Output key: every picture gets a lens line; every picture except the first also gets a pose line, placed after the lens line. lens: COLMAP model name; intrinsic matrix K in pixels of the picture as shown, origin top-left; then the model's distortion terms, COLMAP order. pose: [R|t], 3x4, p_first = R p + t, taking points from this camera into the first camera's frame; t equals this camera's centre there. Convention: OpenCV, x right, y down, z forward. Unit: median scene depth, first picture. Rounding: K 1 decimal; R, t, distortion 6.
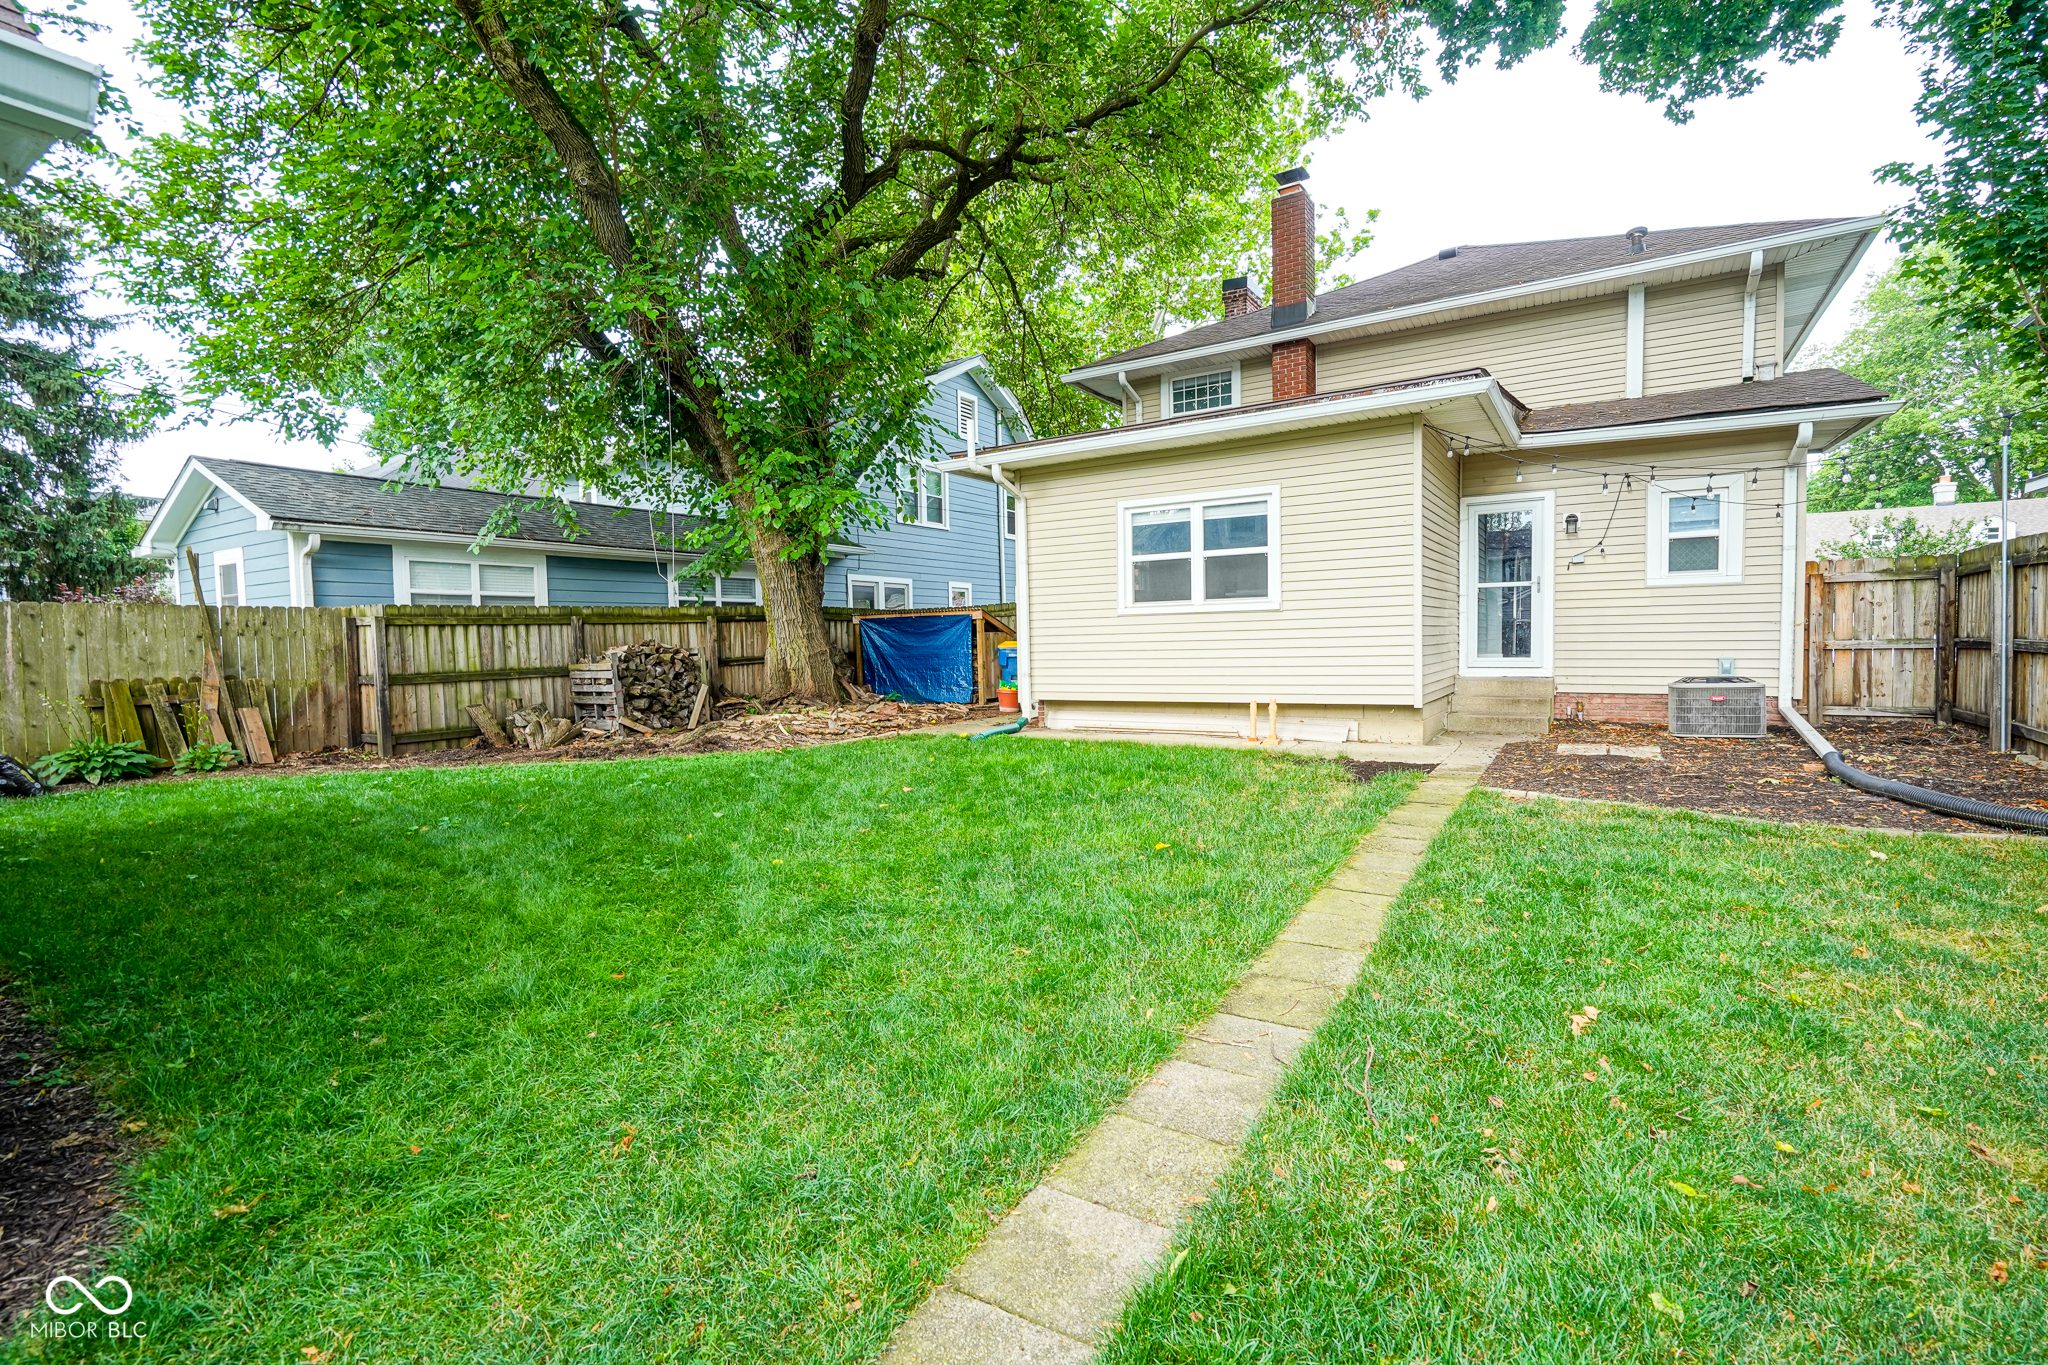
lens RADIAL K [[938.6, 0, 1015.8], [0, 938.6, 683.5], [0, 0, 1]] dist [-0.004834, 0.002378]
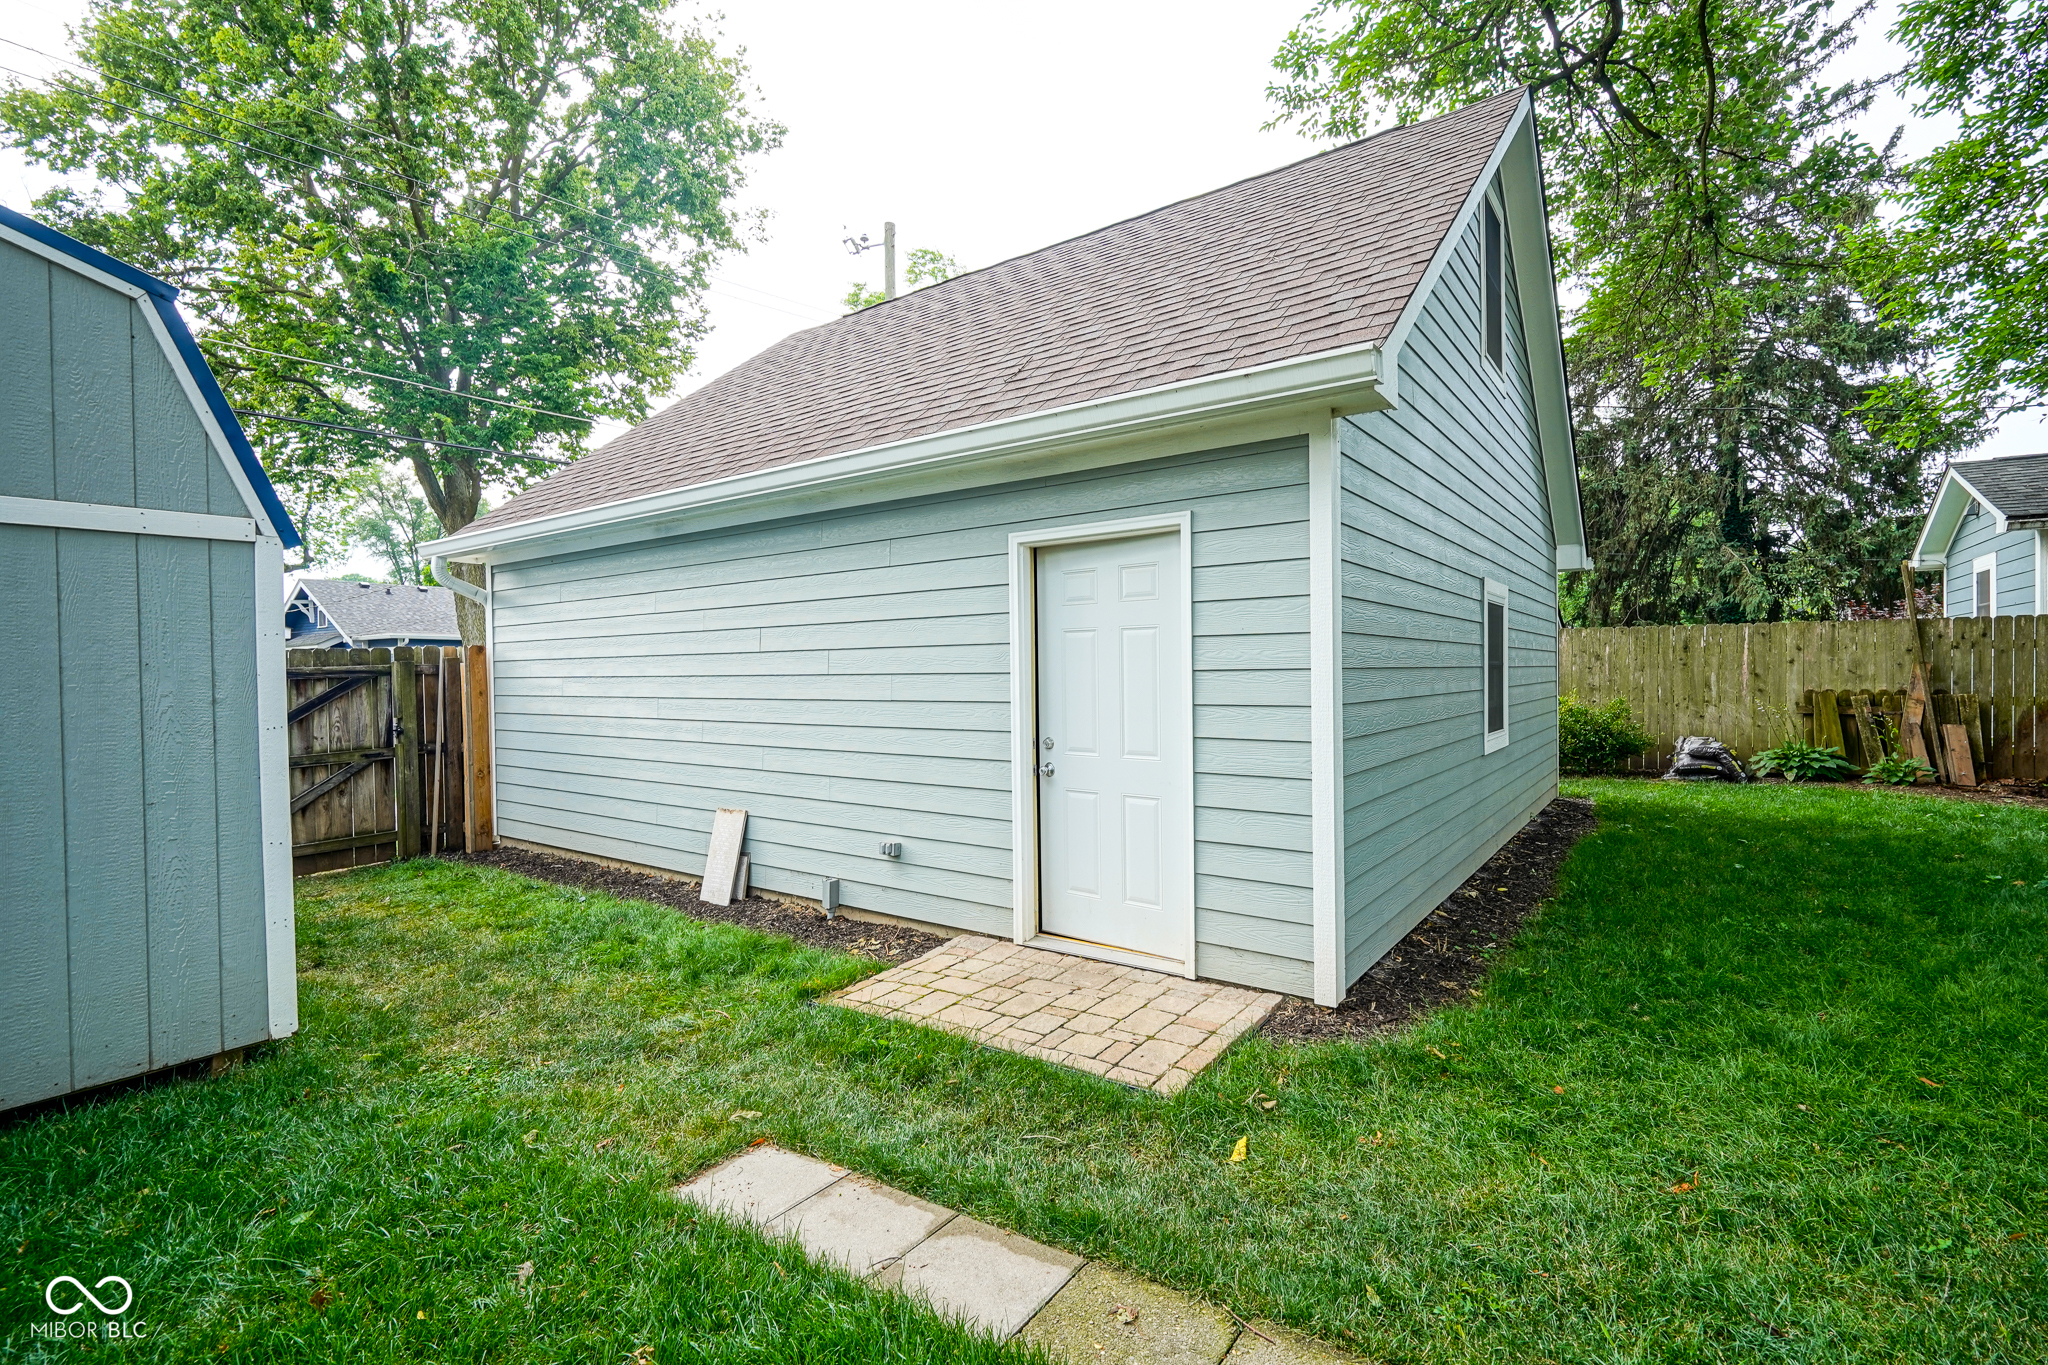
lens RADIAL K [[938.6, 0, 1015.9], [0, 938.6, 682.4], [0, 0, 1]] dist [-0.004834, 0.002378]
pose [[-0.062760, 0.030544, -0.997561, 0.194523], [-0.036347, 0.998799, 0.032868, -0.014421], [0.997367, 0.038321, -0.061574, 0.115655]]
